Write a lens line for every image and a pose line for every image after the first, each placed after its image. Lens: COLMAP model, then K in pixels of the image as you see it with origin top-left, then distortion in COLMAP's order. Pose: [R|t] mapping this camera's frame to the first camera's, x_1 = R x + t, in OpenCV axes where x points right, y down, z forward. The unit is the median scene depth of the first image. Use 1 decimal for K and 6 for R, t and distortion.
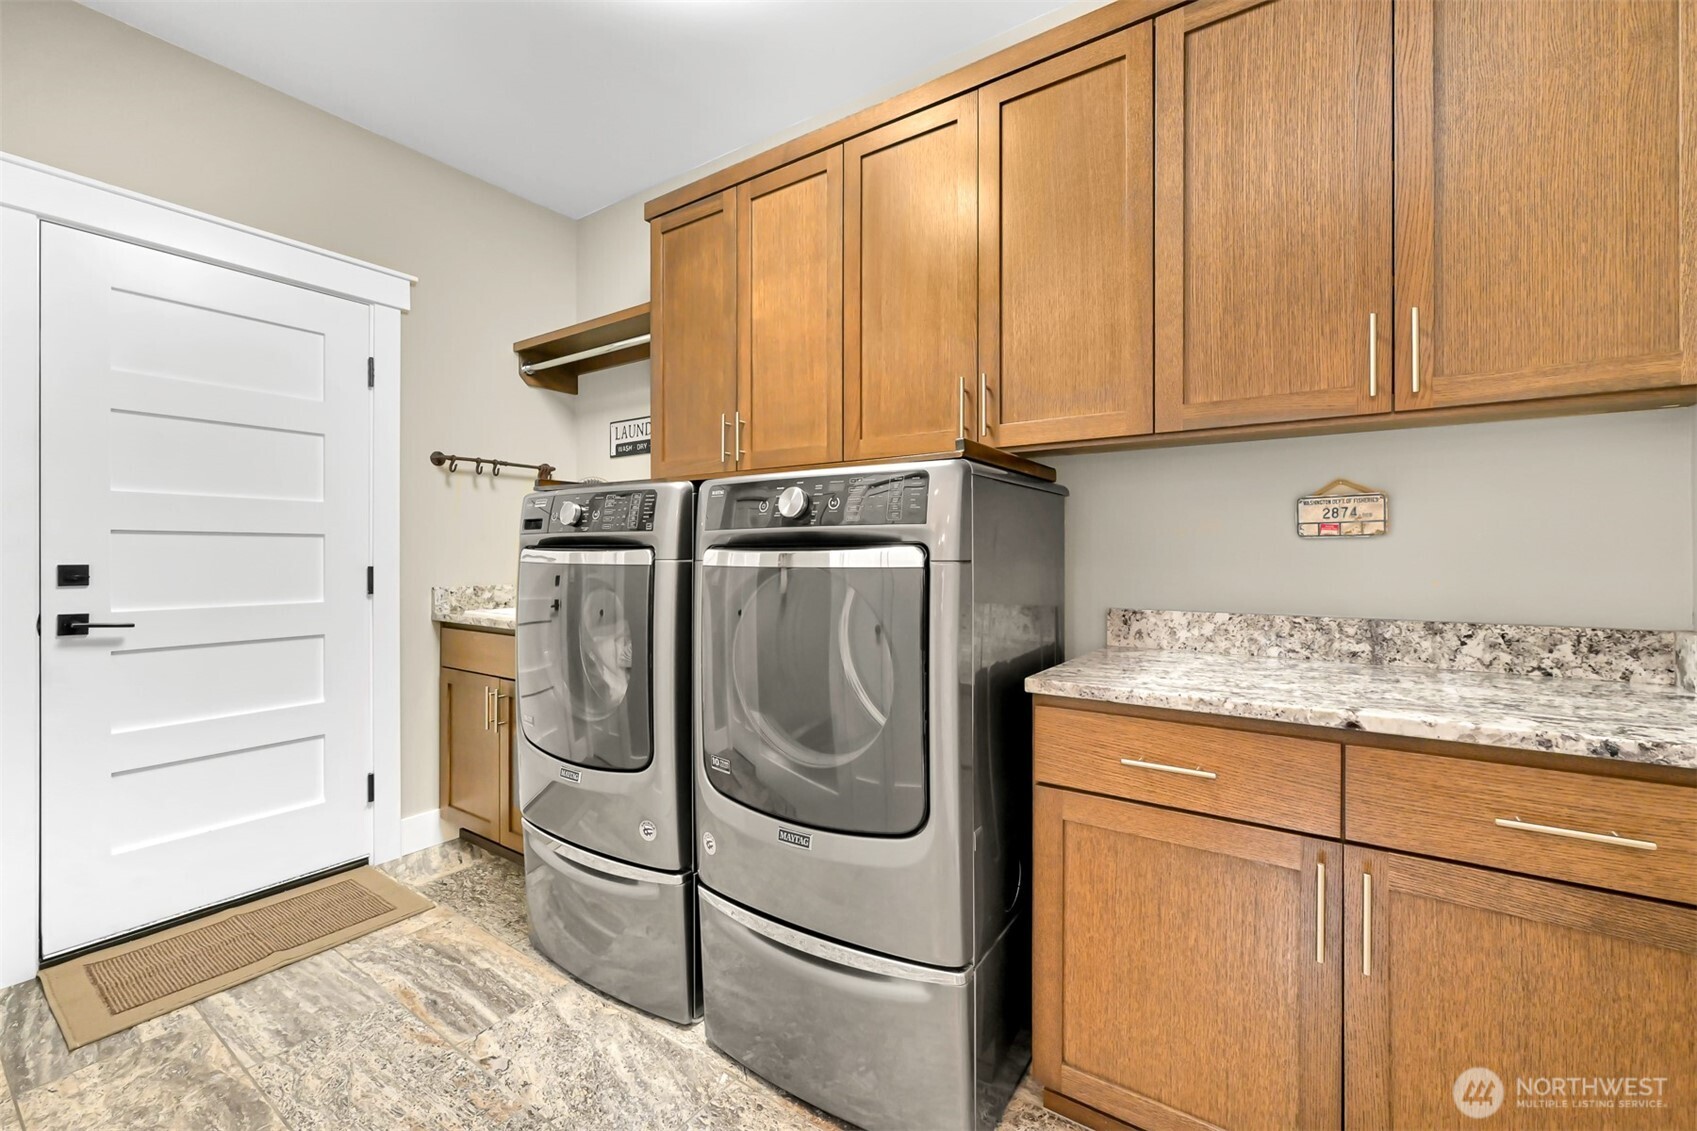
lens RADIAL K [[712.8, 0, 838.0], [0, 712.8, 557.6], [0, 0, 1]] dist [-0.002148, 0.000517]
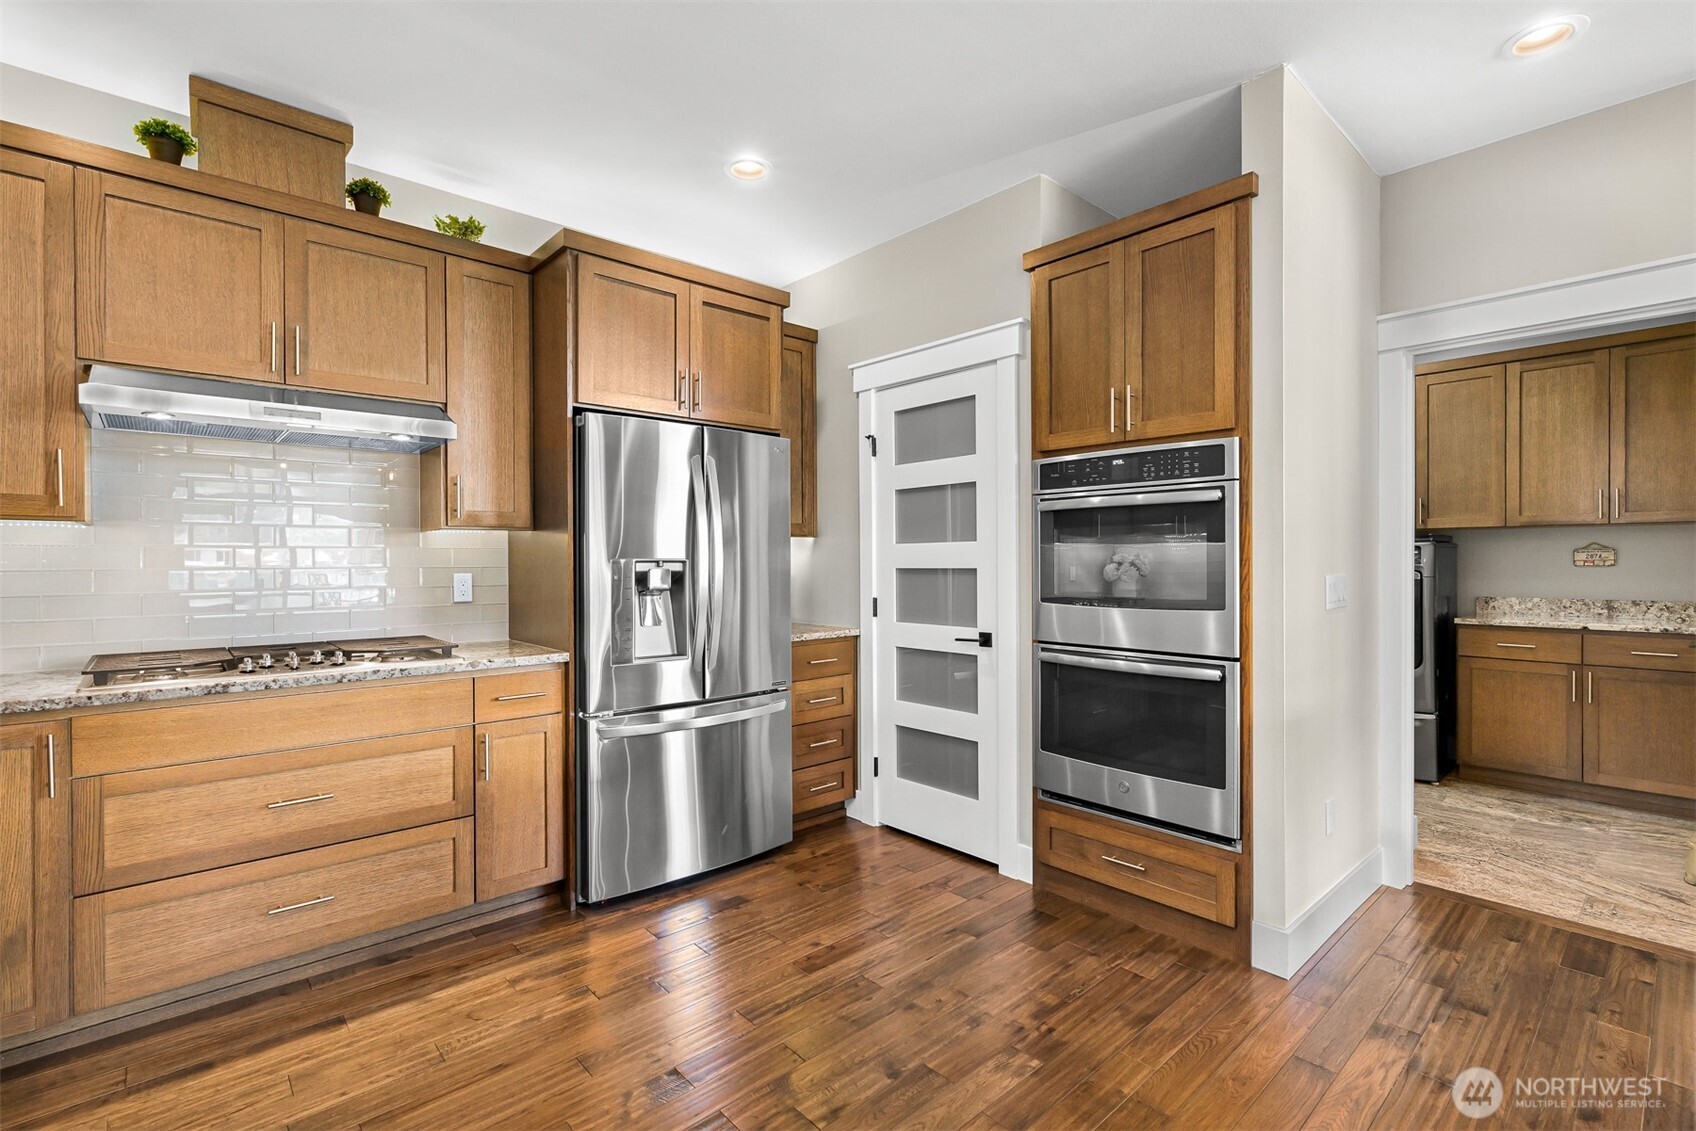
lens RADIAL K [[769.3, 0, 852.2], [0, 769.3, 565.9], [0, 0, 1]] dist [0.001300, 0.000336]
pose [[0.974586, -0.000473, -0.224013, -1.304128], [0.000648, 1.000000, 0.000710, -0.037931], [0.224013, -0.000837, 0.974586, -2.366668]]
